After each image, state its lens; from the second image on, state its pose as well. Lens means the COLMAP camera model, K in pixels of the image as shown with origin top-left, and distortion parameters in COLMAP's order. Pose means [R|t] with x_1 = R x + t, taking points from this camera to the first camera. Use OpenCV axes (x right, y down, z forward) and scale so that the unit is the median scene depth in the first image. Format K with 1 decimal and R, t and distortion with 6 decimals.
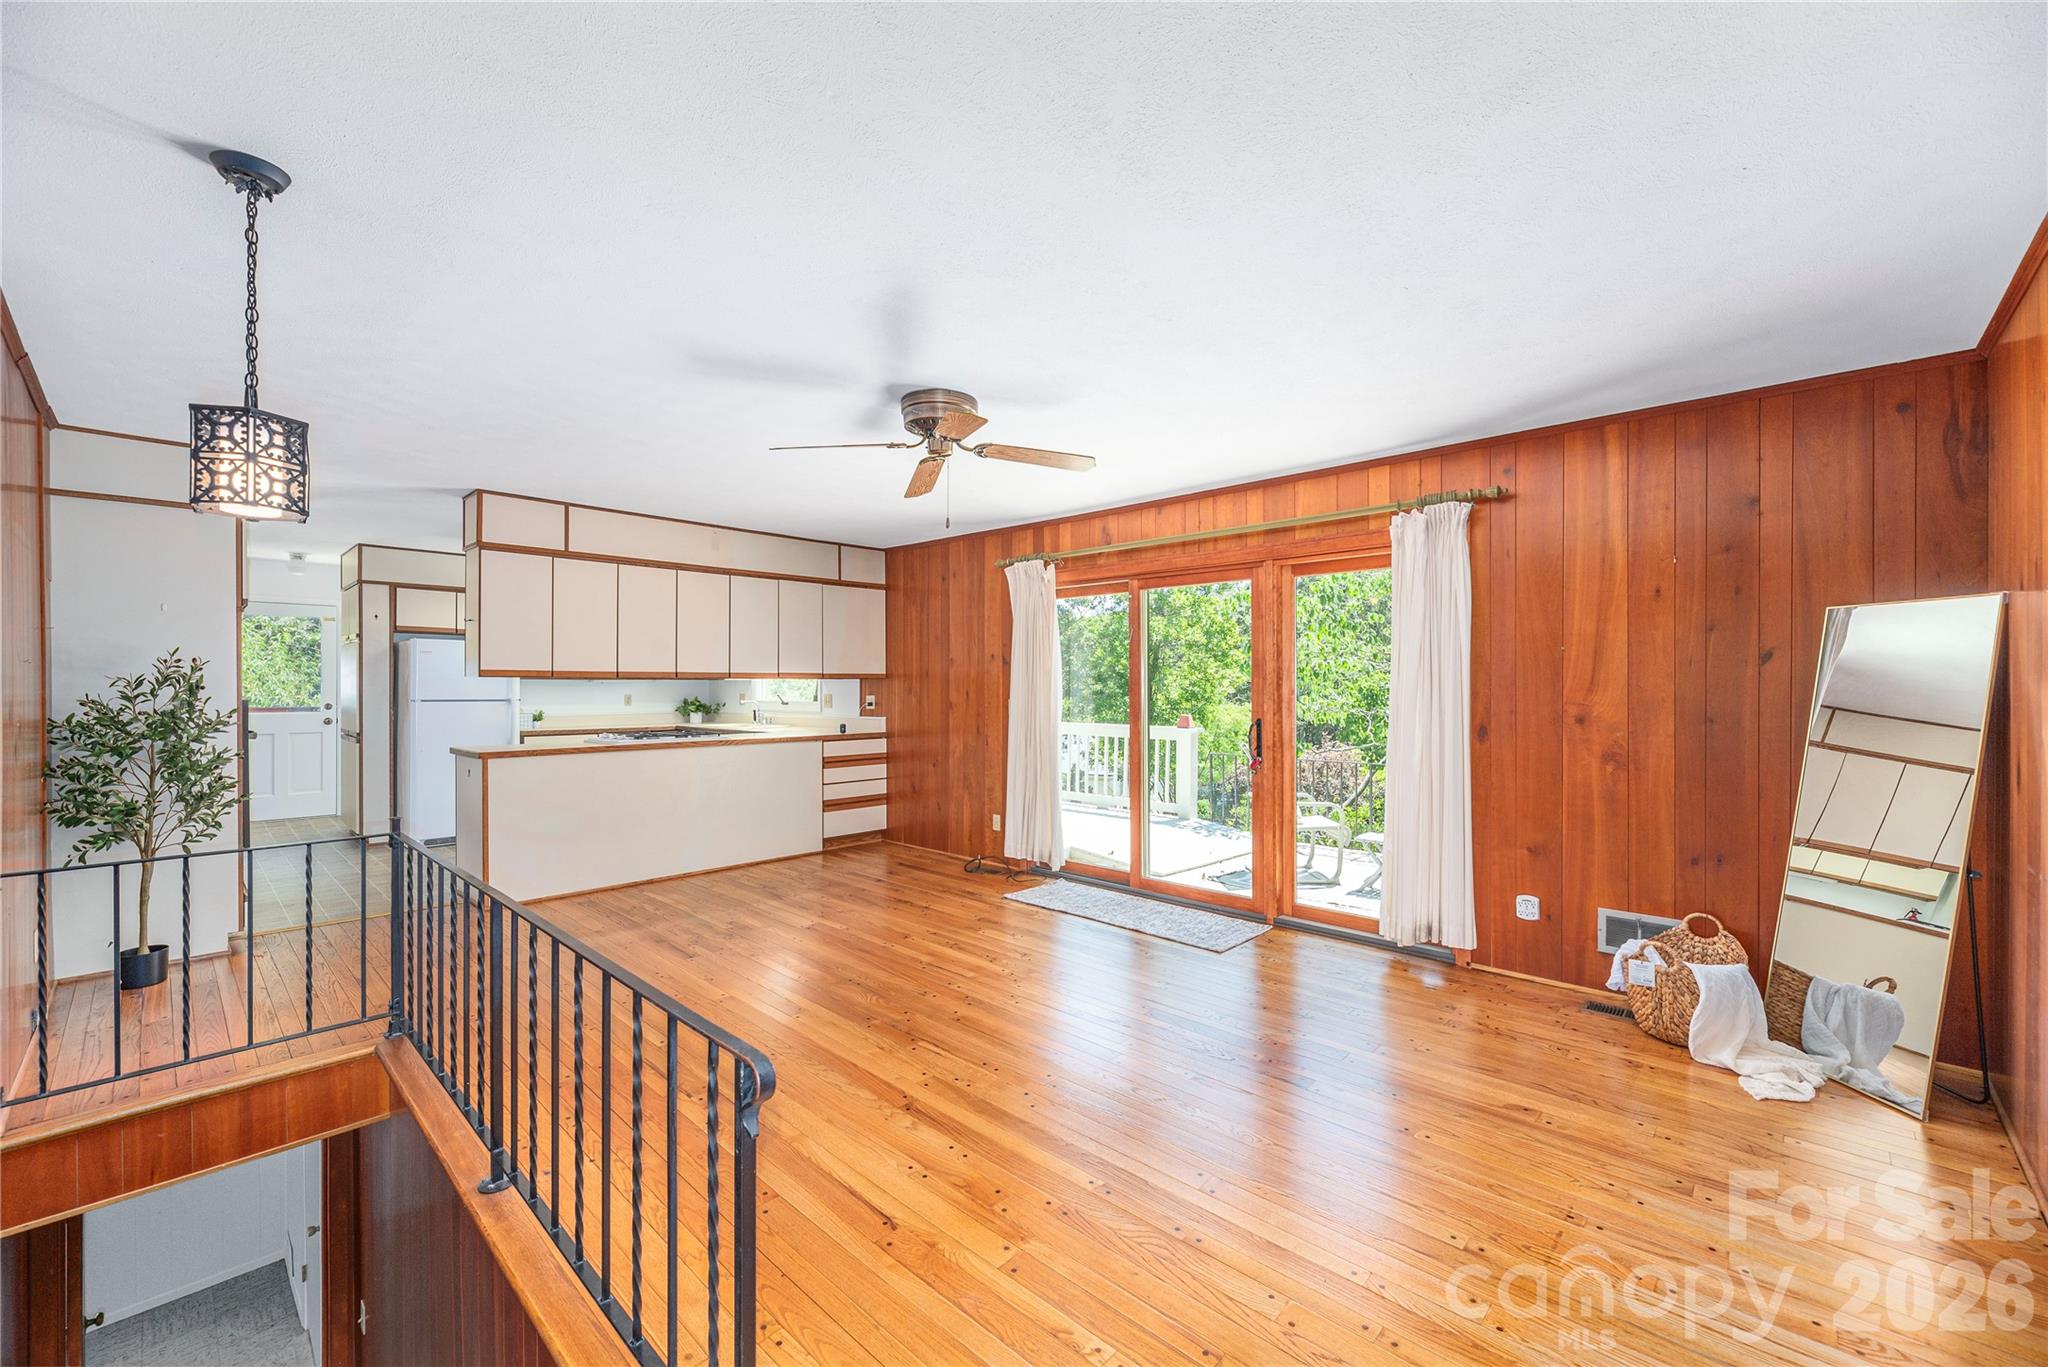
lens RADIAL K [[843.4, 0, 1033.1], [0, 843.4, 683.5], [0, 0, 1]] dist [0.001971, -0.000175]
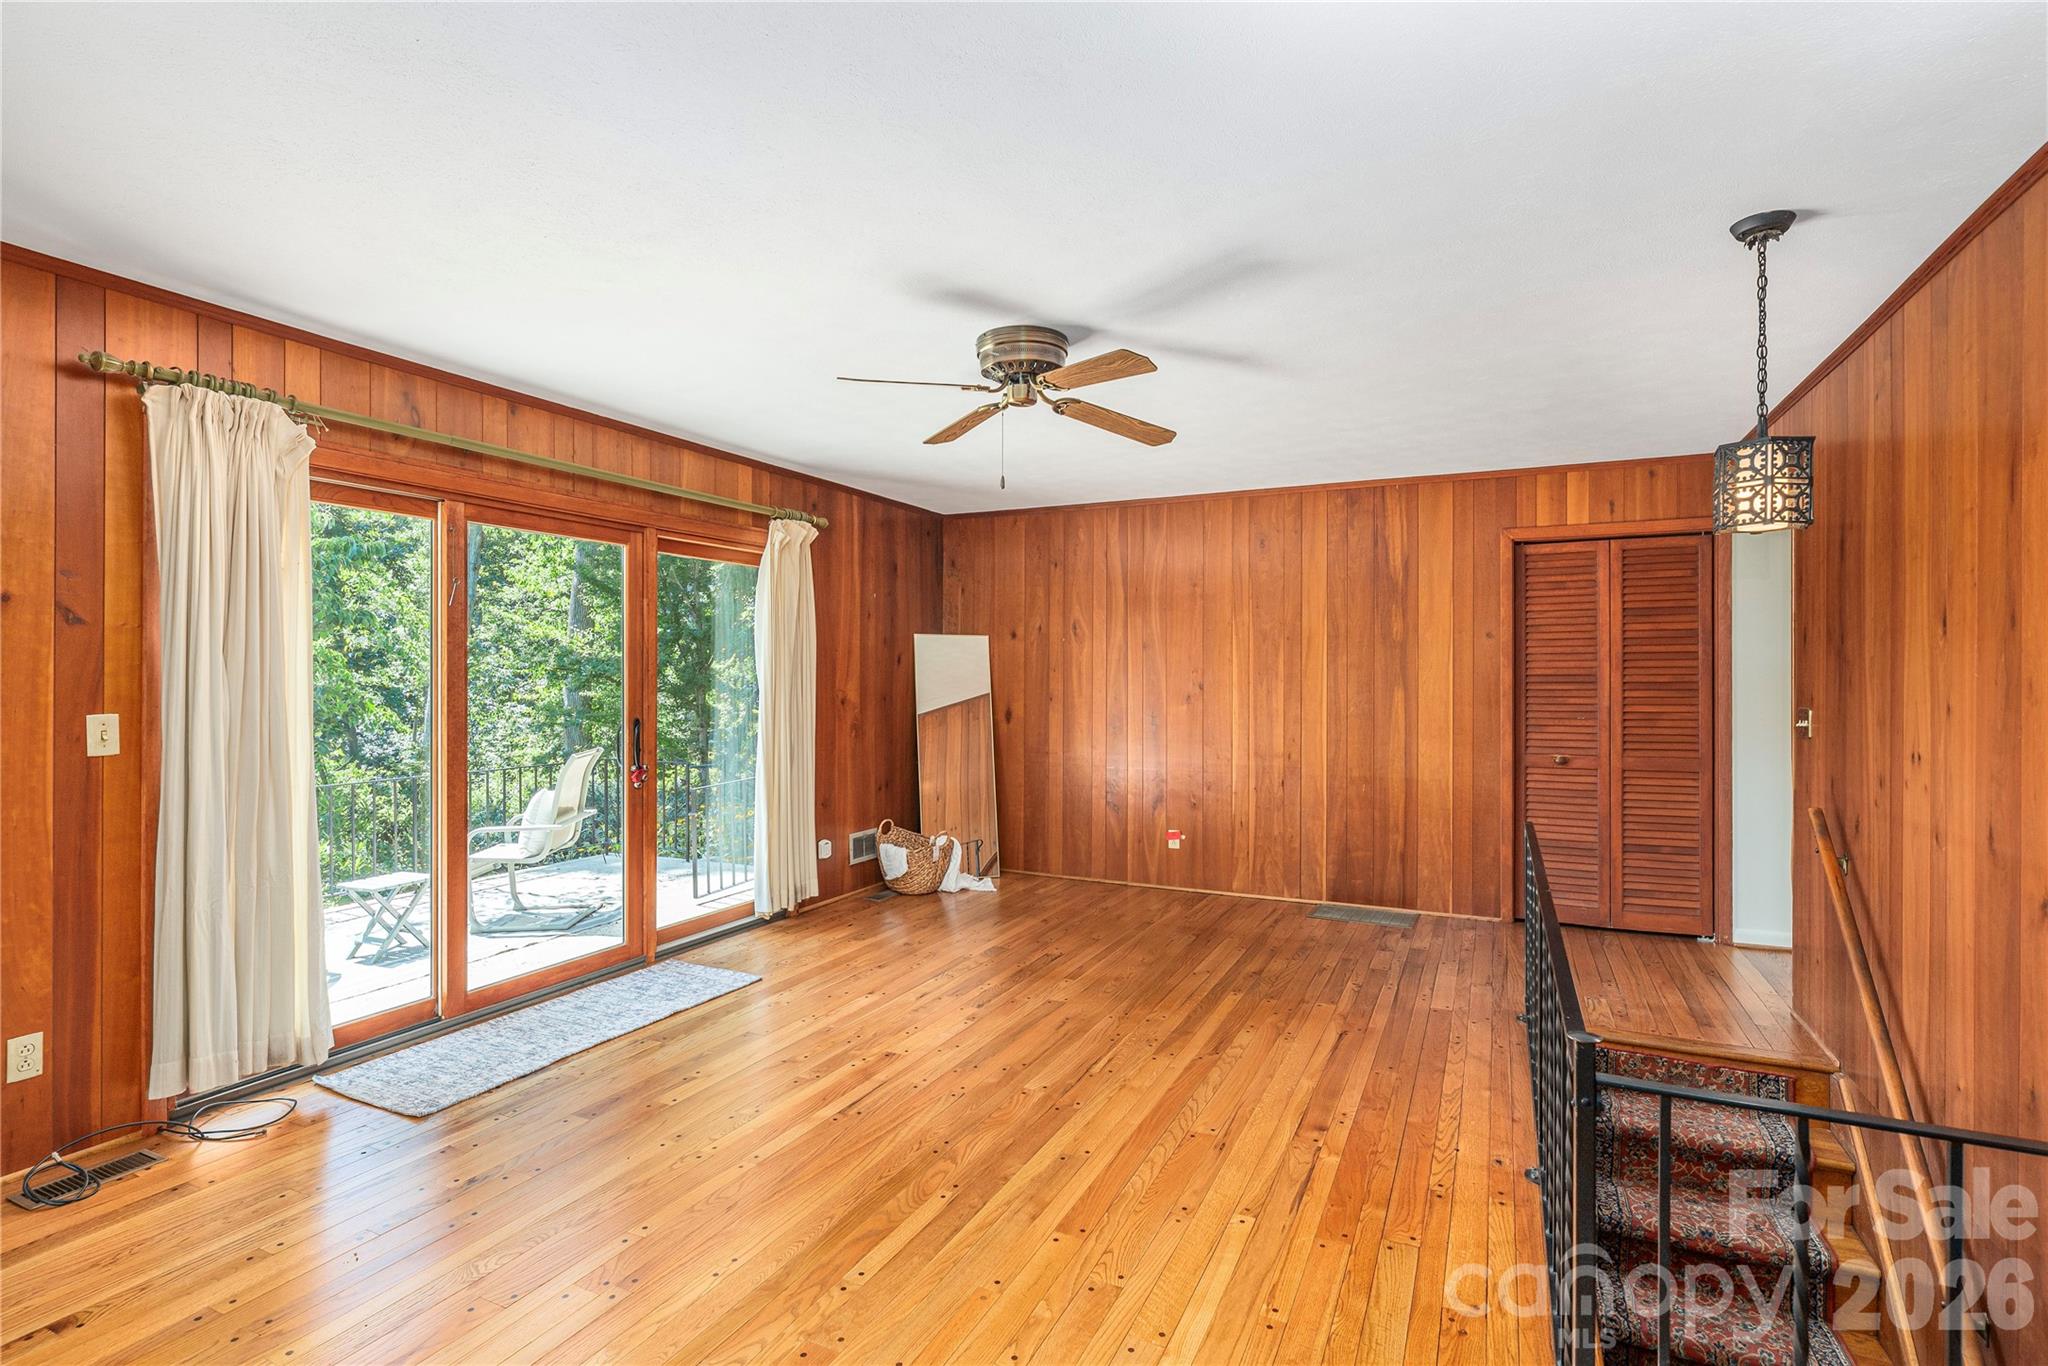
lens RADIAL K [[967.1, 0, 1022.7], [0, 967.1, 680.8], [0, 0, 1]] dist [-0.019340, 0.000269]
pose [[-0.300187, -0.001654, 0.953879, -0.749776], [0.005048, 0.999982, 0.003323, 0.004315], [-0.953867, 0.005813, -0.300174, 0.948933]]
